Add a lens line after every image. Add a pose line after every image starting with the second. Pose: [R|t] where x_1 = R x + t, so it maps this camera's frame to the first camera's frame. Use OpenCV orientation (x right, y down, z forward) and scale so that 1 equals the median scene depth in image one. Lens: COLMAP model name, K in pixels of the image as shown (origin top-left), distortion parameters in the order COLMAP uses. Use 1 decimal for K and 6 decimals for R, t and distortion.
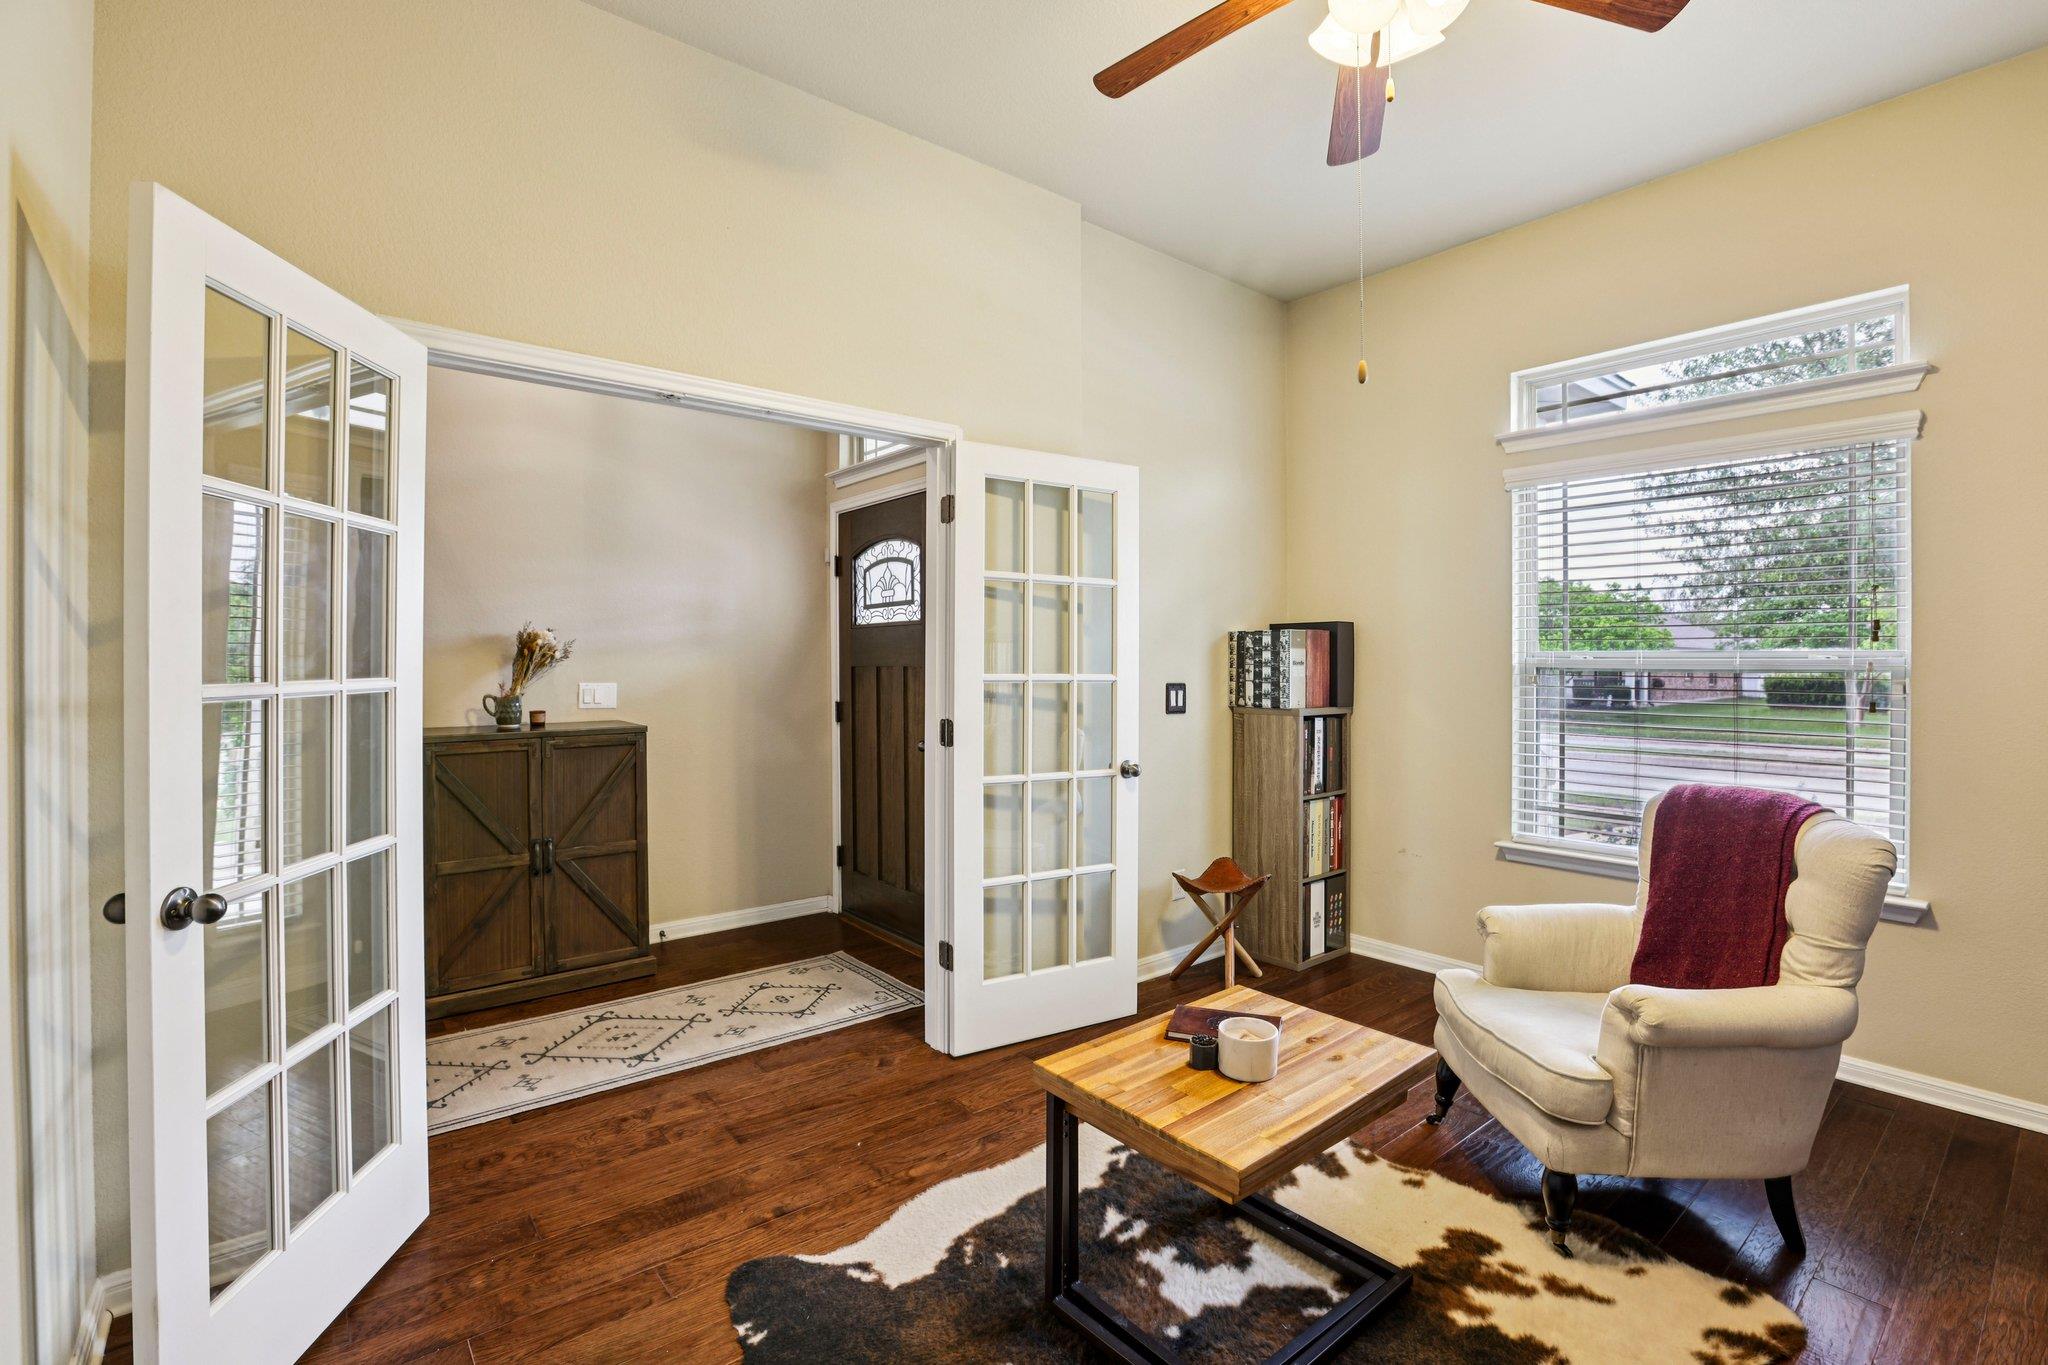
lens RADIAL K [[933.3, 0, 1032.5], [0, 933.3, 664.0], [0, 0, 1]] dist [-0.052258, 0.018603]
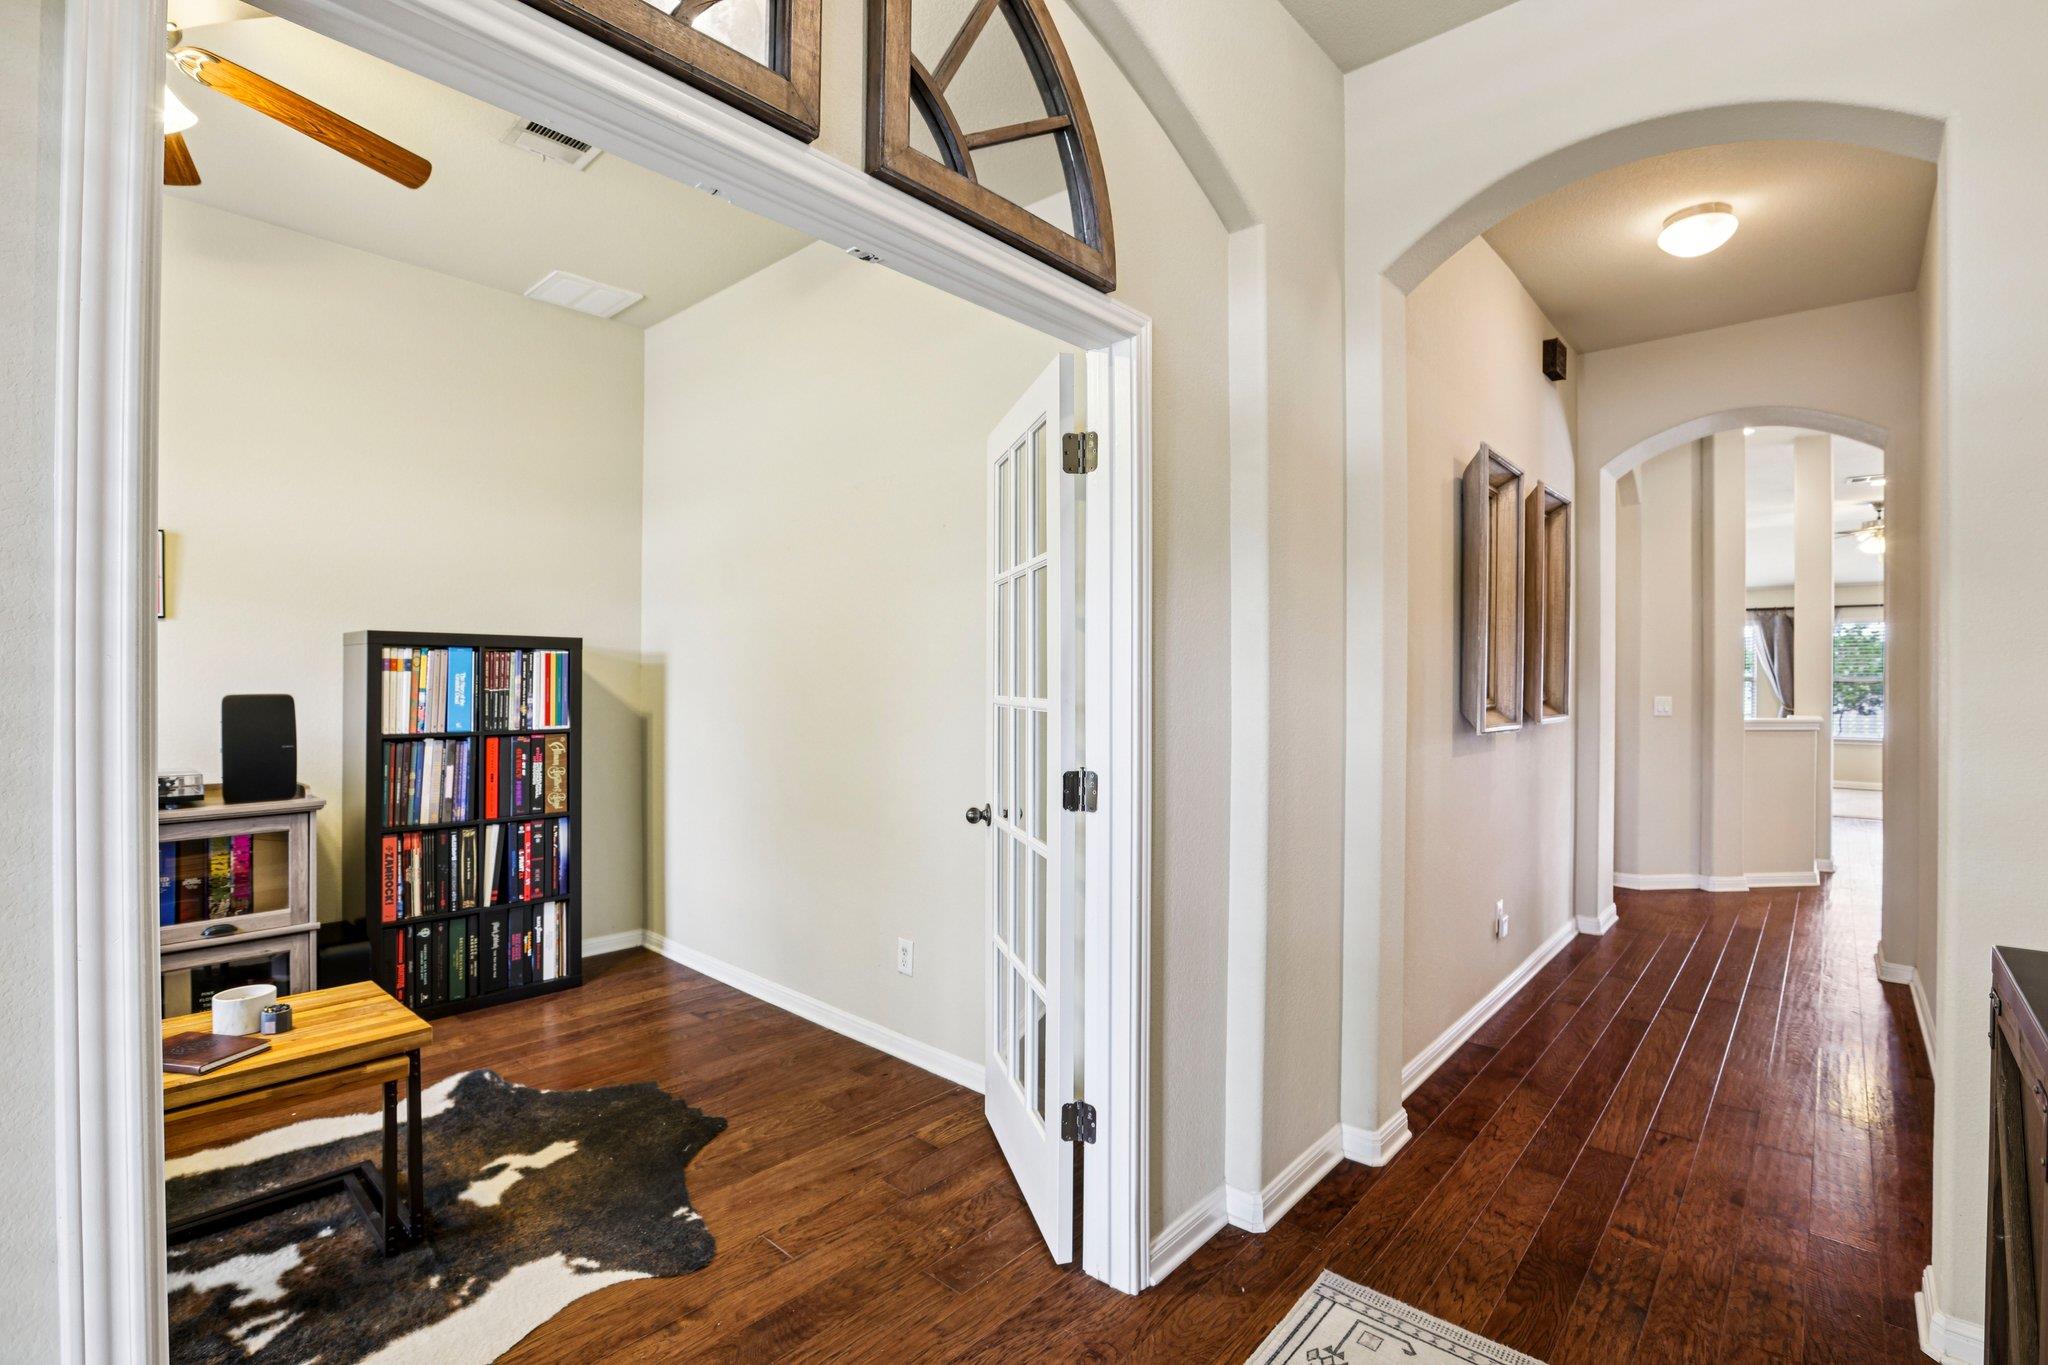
lens RADIAL K [[926.2, 0, 1024.1], [0, 926.2, 681.1], [0, 0, 1]] dist [-0.050911, 0.016150]
pose [[-0.988793, -0.005109, -0.149205, -0.500505], [-0.007219, 0.999881, 0.013600, -0.018654], [0.149118, 0.014525, -0.988713, 1.982980]]
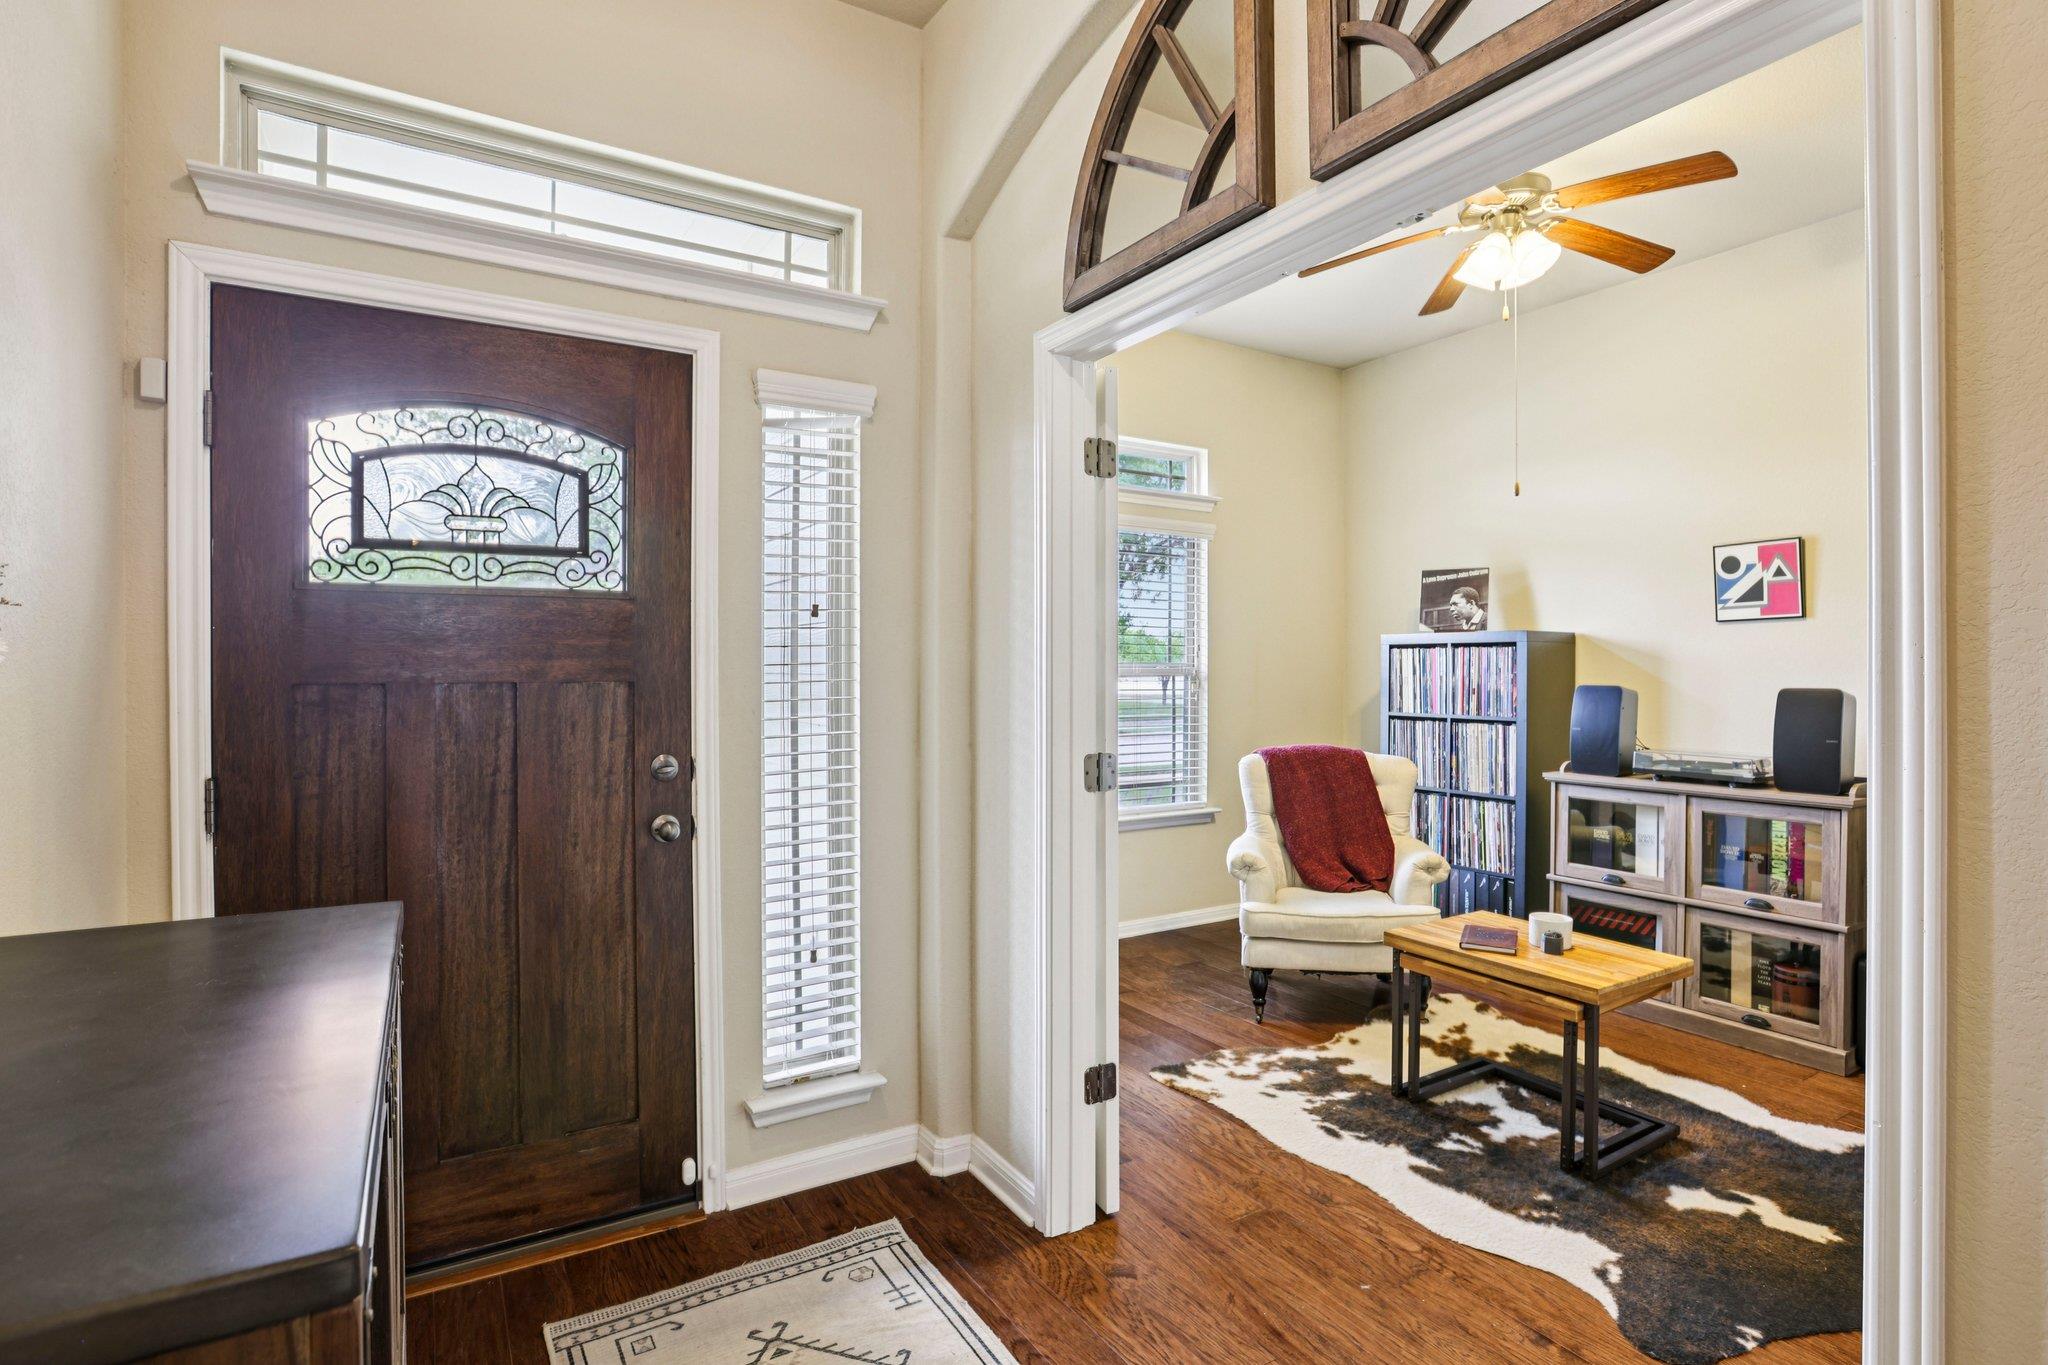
lens RADIAL K [[997.5, 0, 1036.1], [0, 997.5, 670.9], [0, 0, 1]] dist [-0.051671, 0.018809]
pose [[0.134762, 0.000271, 0.990878, -1.268945], [0.005556, 0.999984, -0.001029, -0.002417], [-0.990862, 0.005644, 0.134758, 1.408040]]
